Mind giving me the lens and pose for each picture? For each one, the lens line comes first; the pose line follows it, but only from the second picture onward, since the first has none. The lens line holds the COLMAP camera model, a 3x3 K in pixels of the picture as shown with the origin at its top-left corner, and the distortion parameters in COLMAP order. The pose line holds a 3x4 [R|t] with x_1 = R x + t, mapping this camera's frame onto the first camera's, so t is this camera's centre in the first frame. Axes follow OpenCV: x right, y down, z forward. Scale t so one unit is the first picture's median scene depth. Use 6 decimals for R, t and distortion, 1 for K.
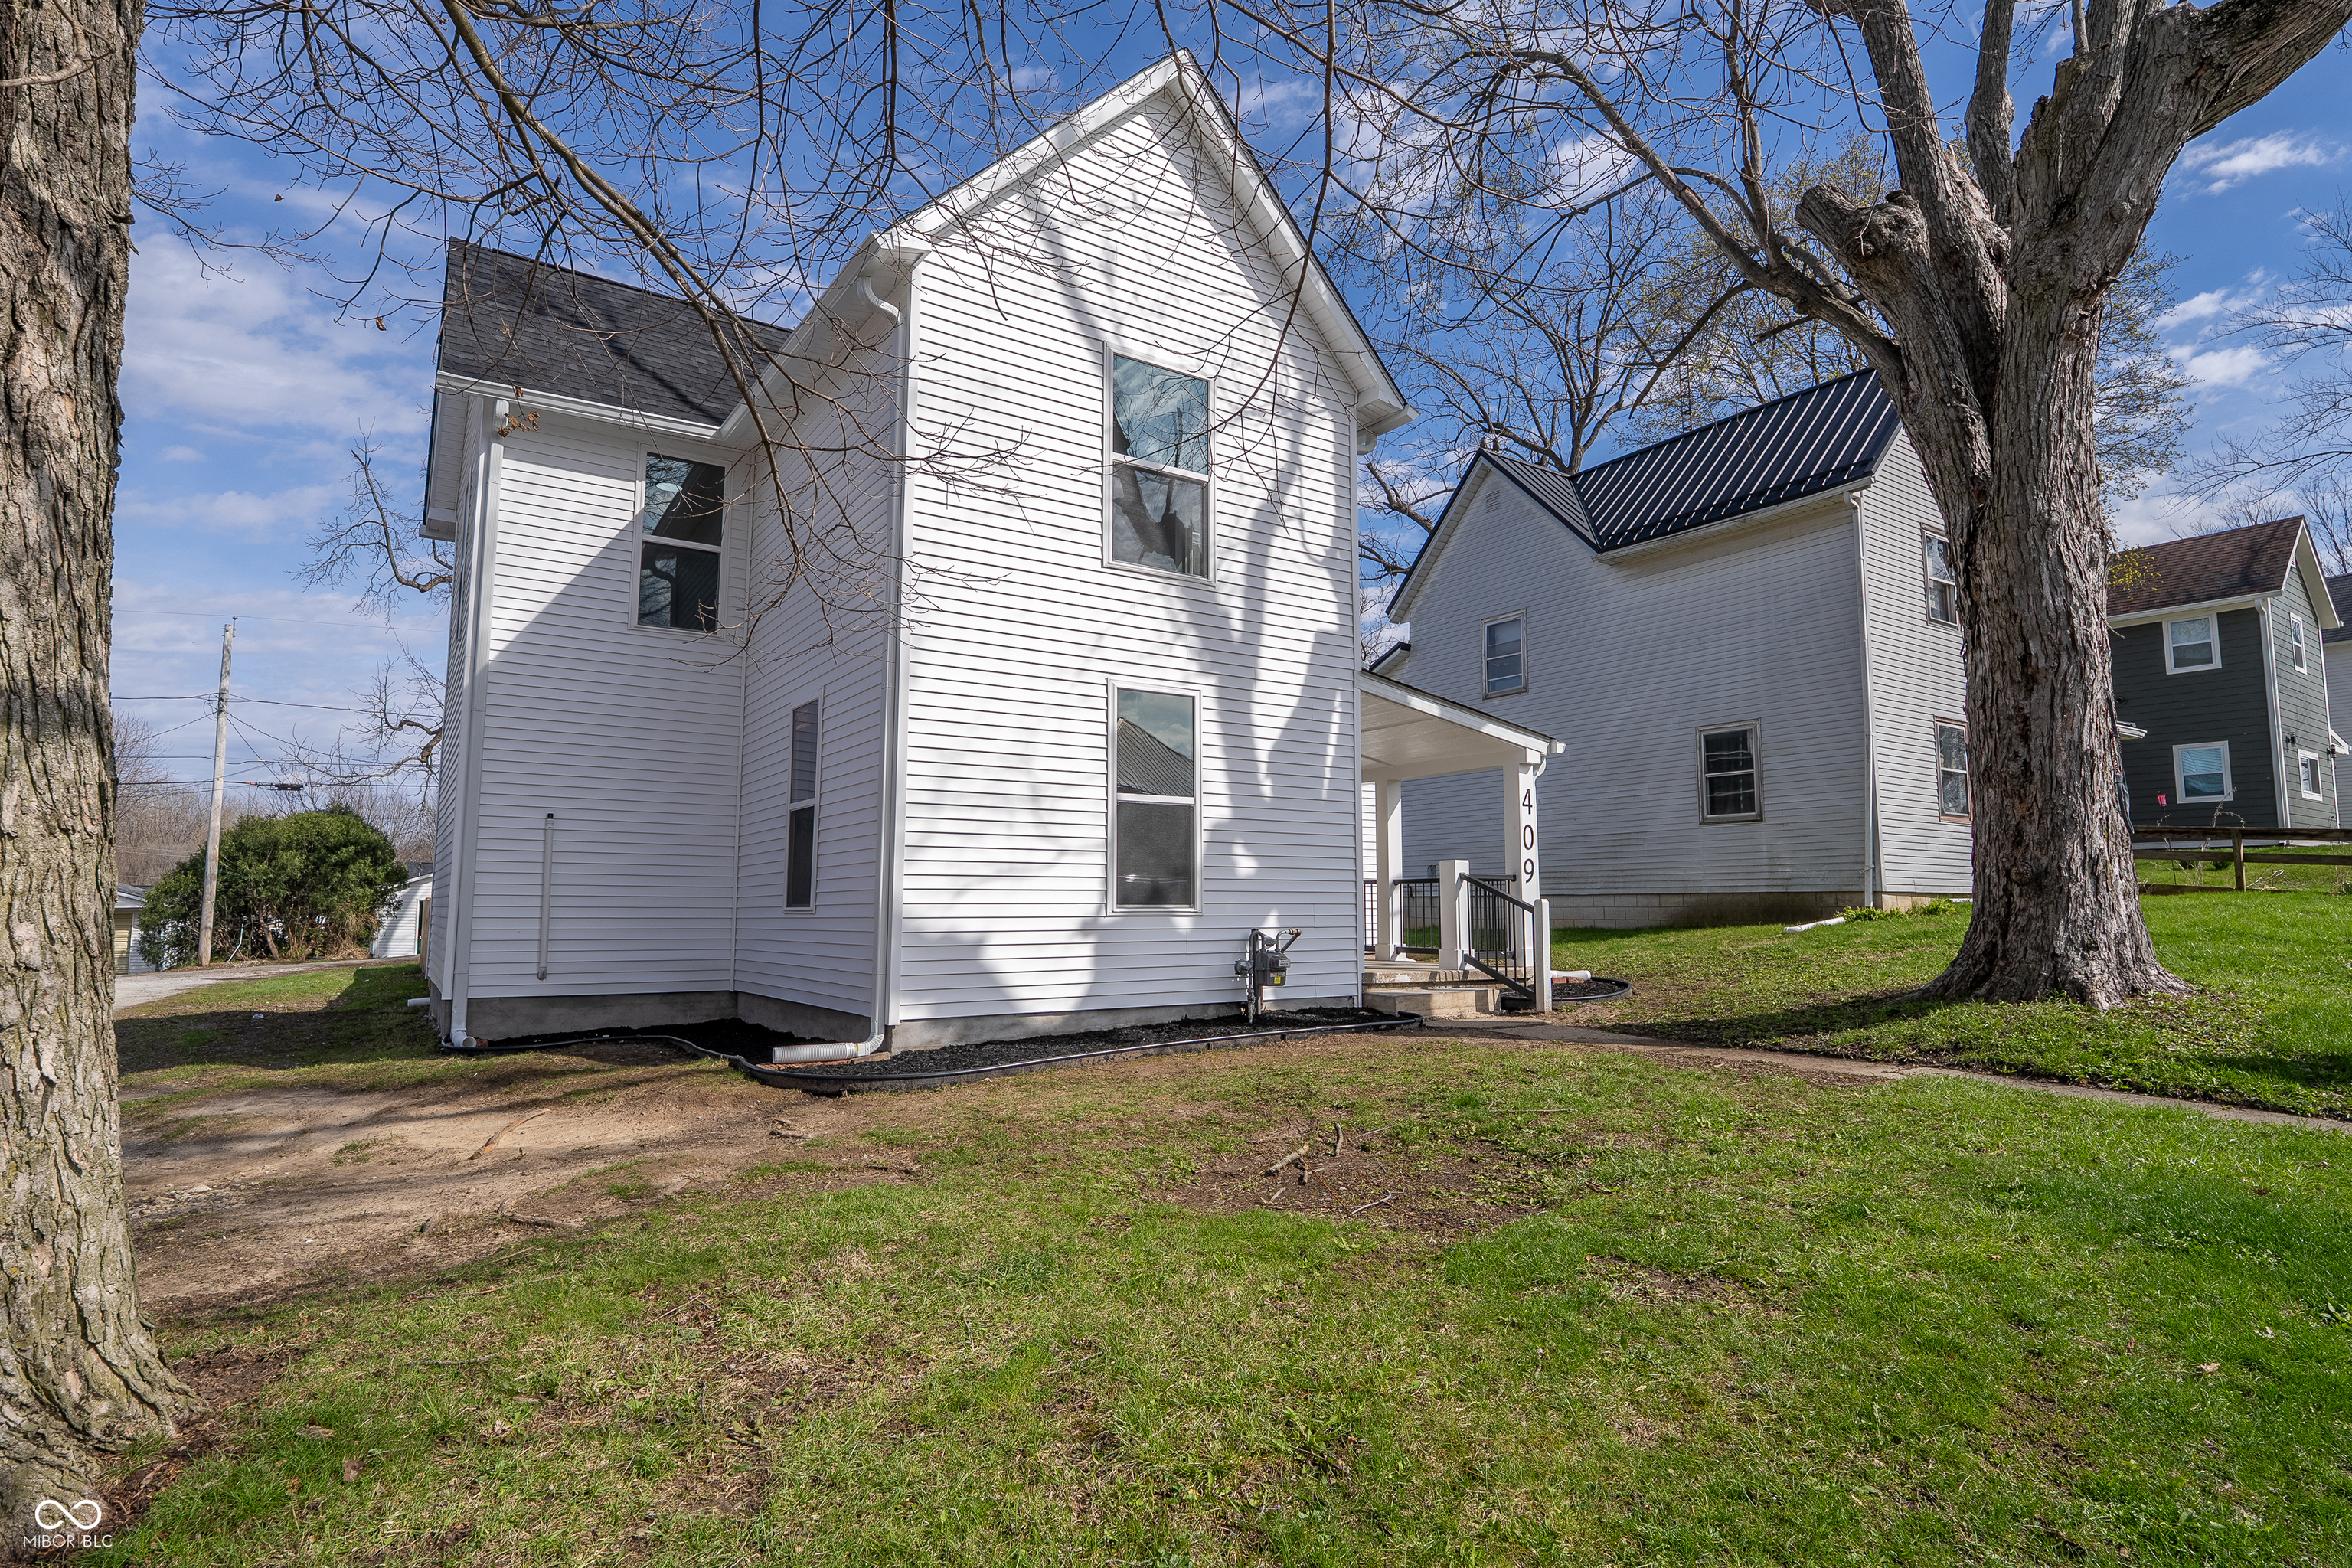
lens RADIAL K [[1139.2, 0, 1178.8], [0, 1139.2, 771.3], [0, 0, 1]] dist [0.000697, -0.001370]
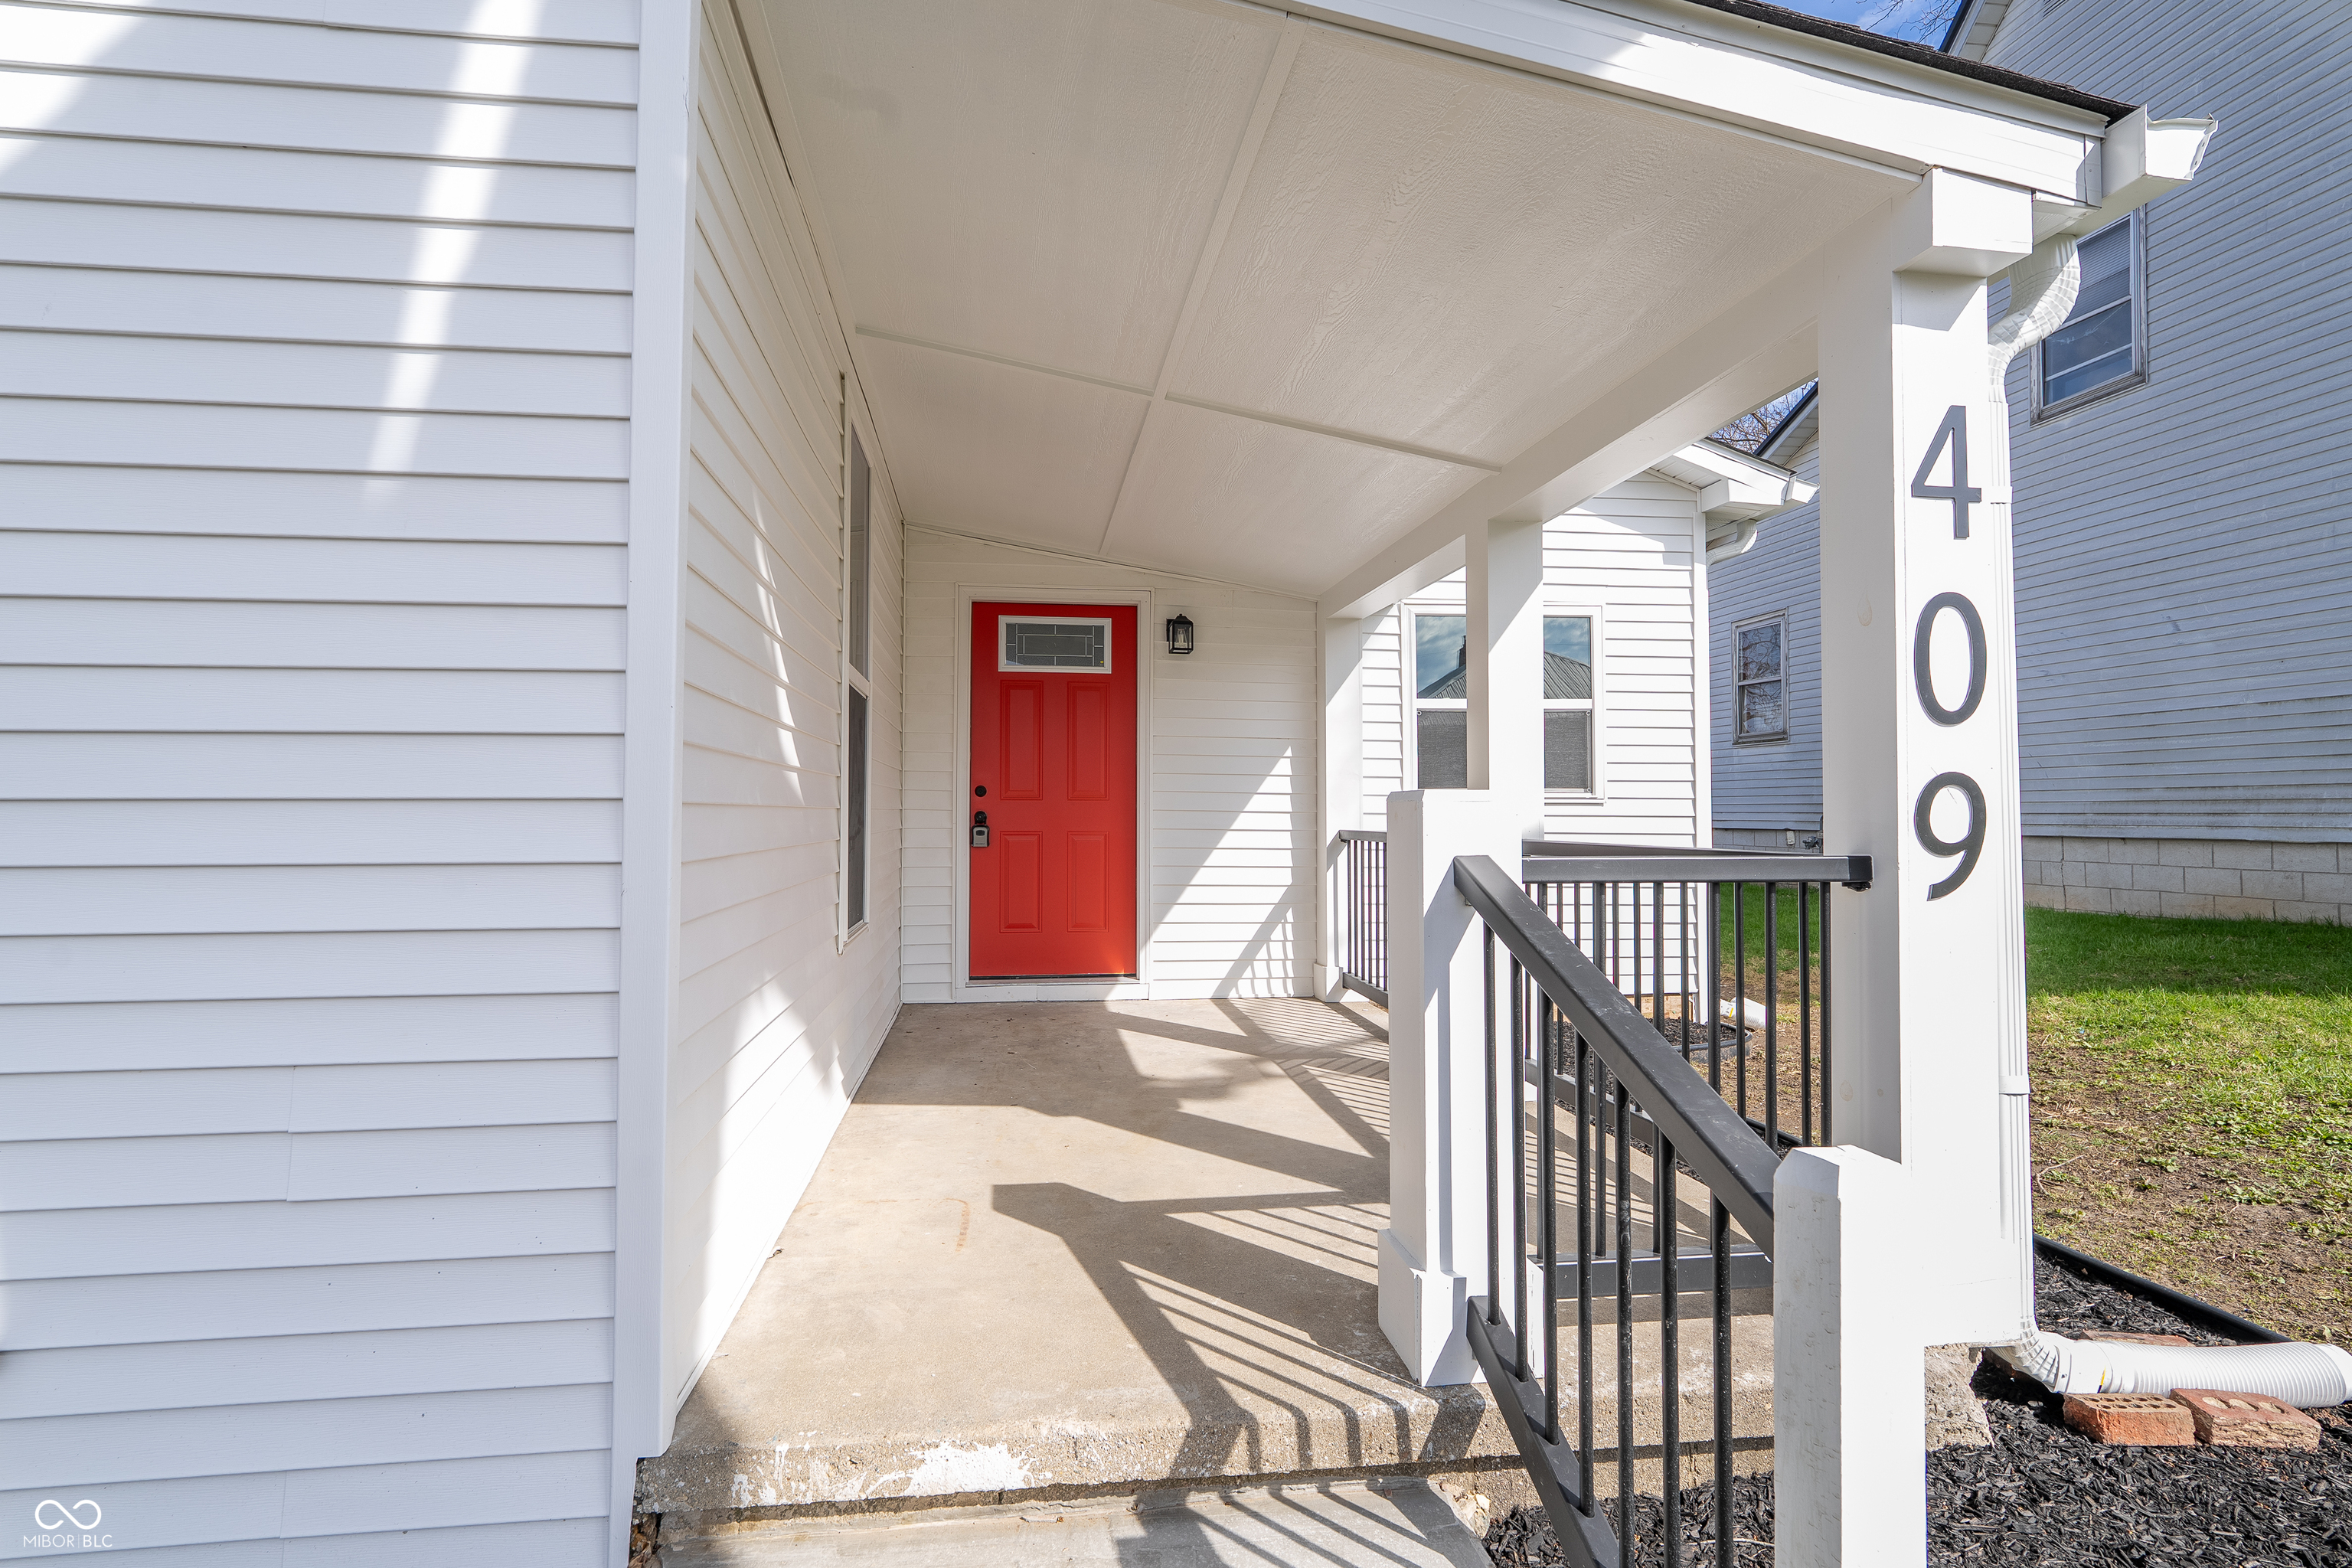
lens RADIAL K [[1139.2, 0, 1177.6], [0, 1139.2, 786.1], [0, 0, 1]] dist [0.000697, -0.001370]
pose [[0.907143, -0.010705, -0.420685, 0.330802], [0.050514, 0.995218, 0.083600, 0.069030], [0.417779, -0.097087, 0.903346, 0.946166]]
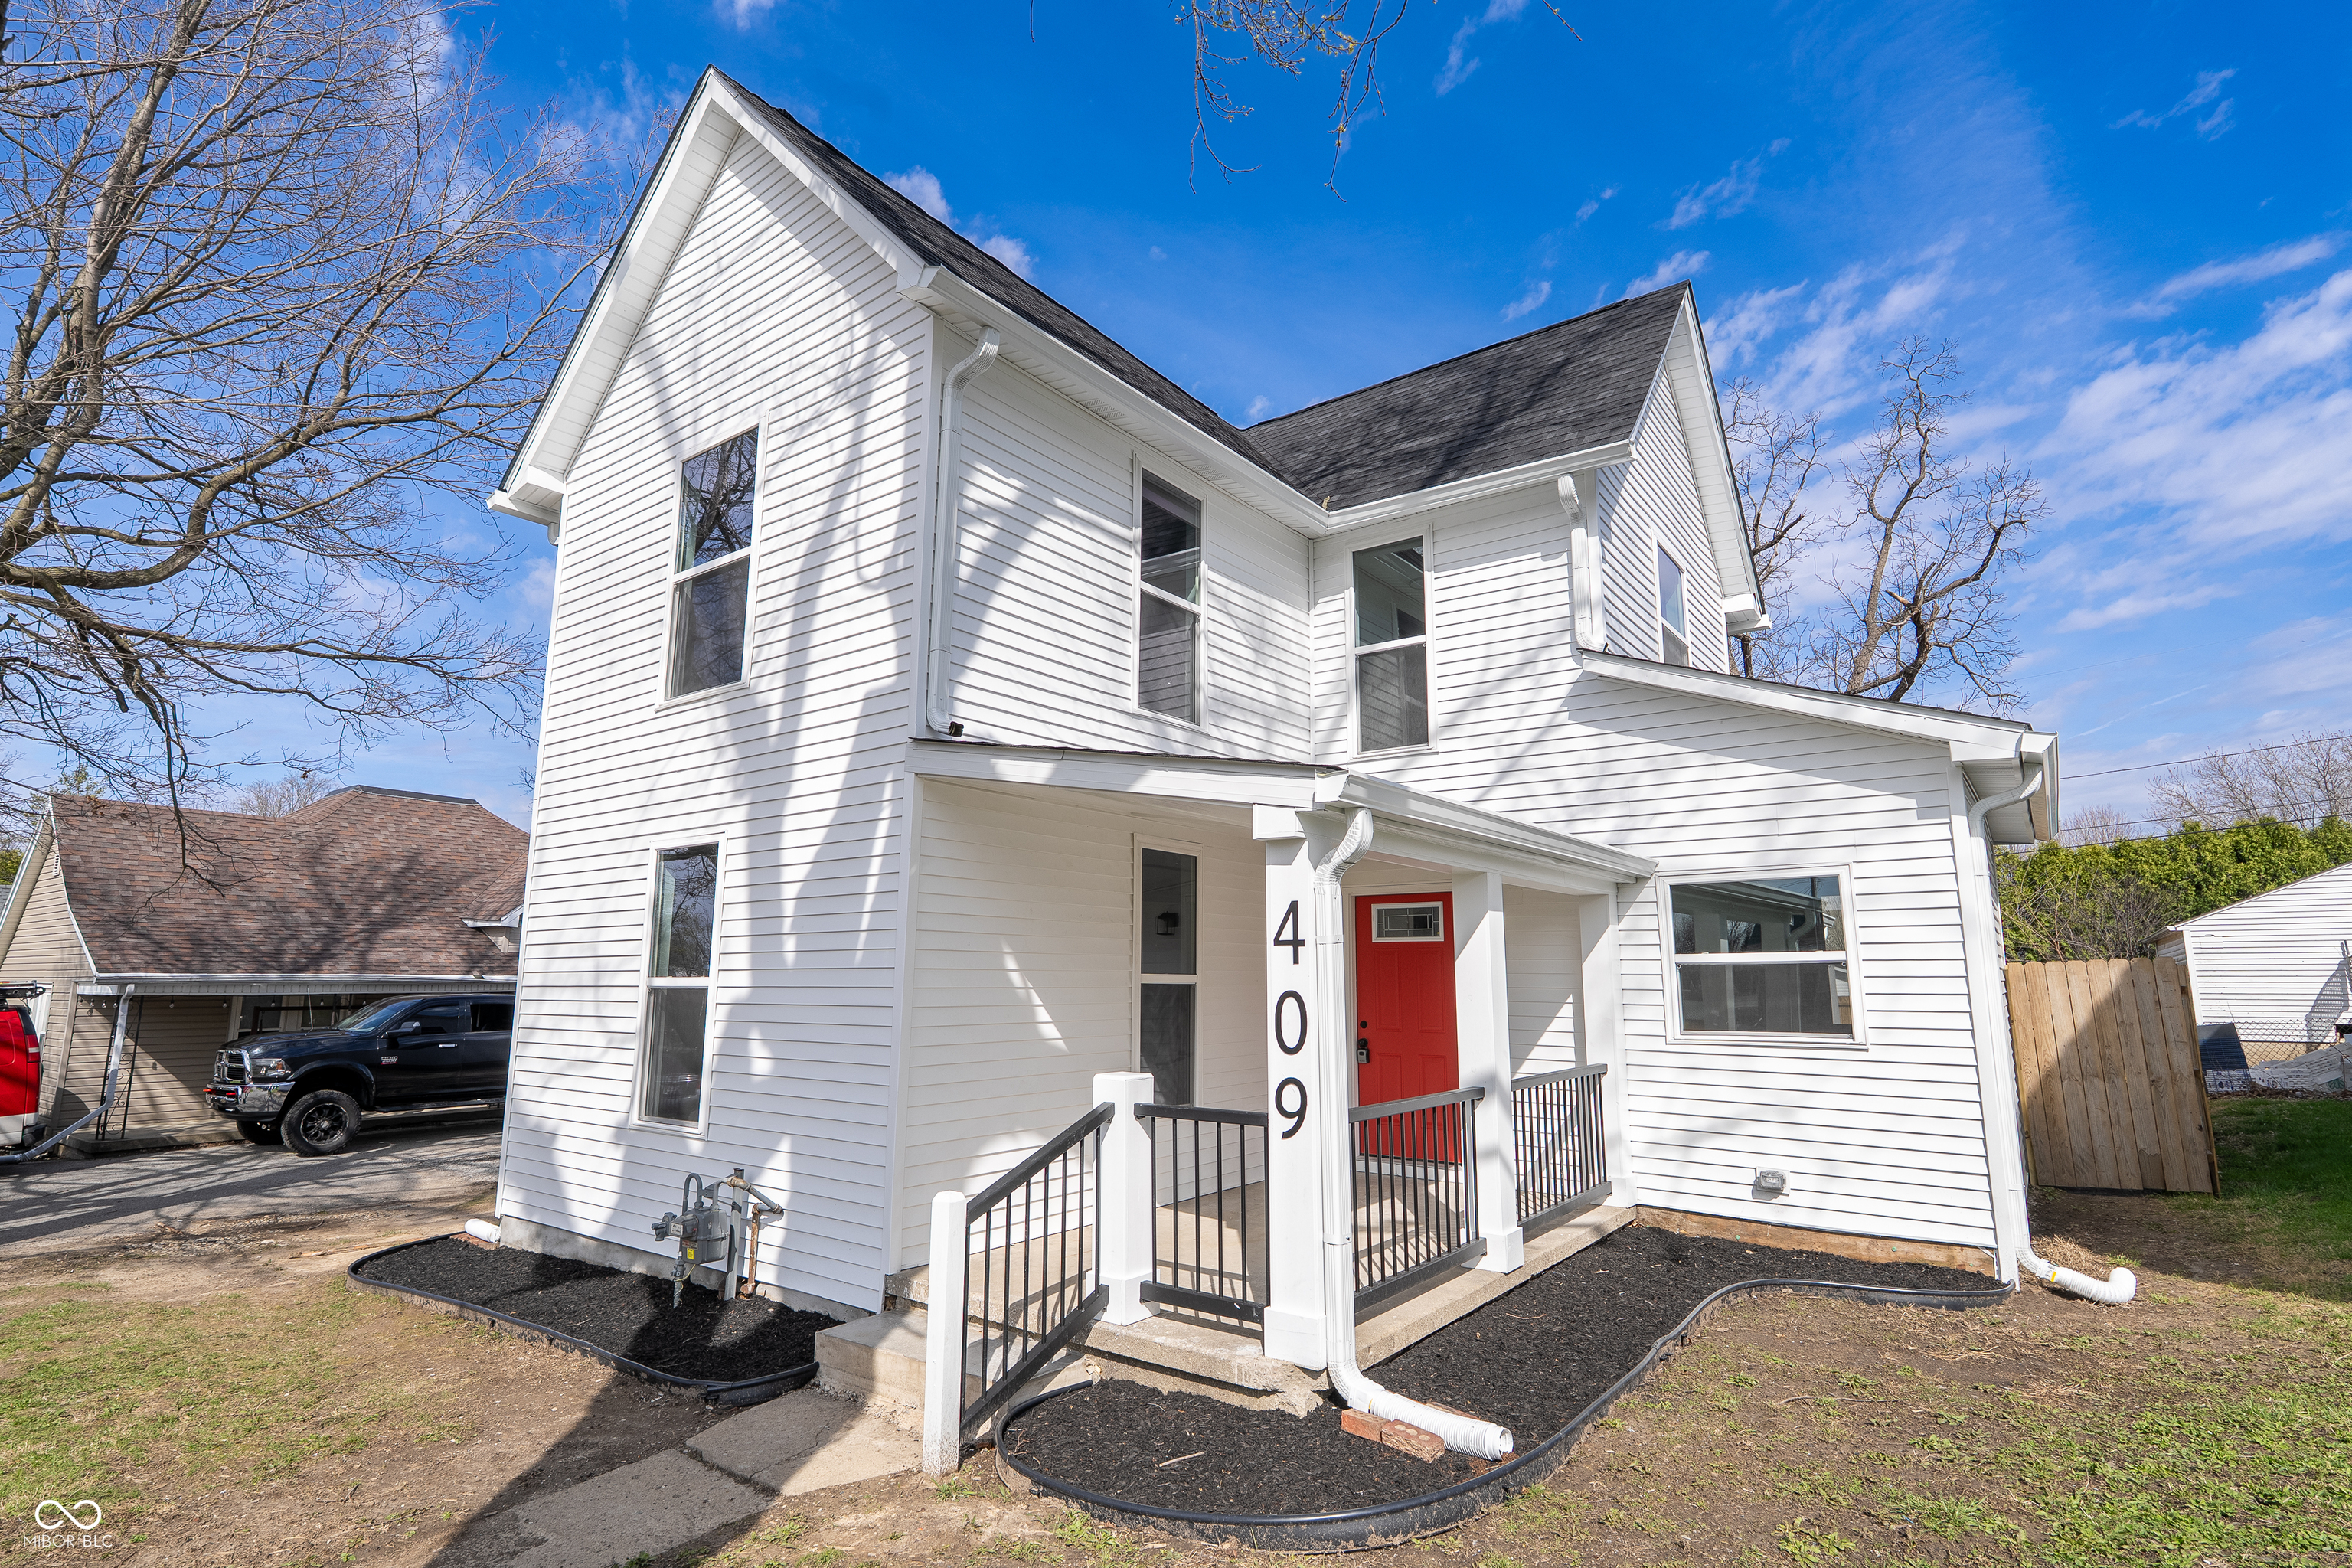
lens RADIAL K [[1139.2, 0, 1210.3], [0, 1139.2, 781.5], [0, 0, 1]] dist [0.000697, -0.001370]
pose [[0.366578, -0.159736, -0.916573, 0.830415], [0.107092, 0.985848, -0.128978, 0.027954], [0.924204, -0.050877, 0.378496, 1.011172]]
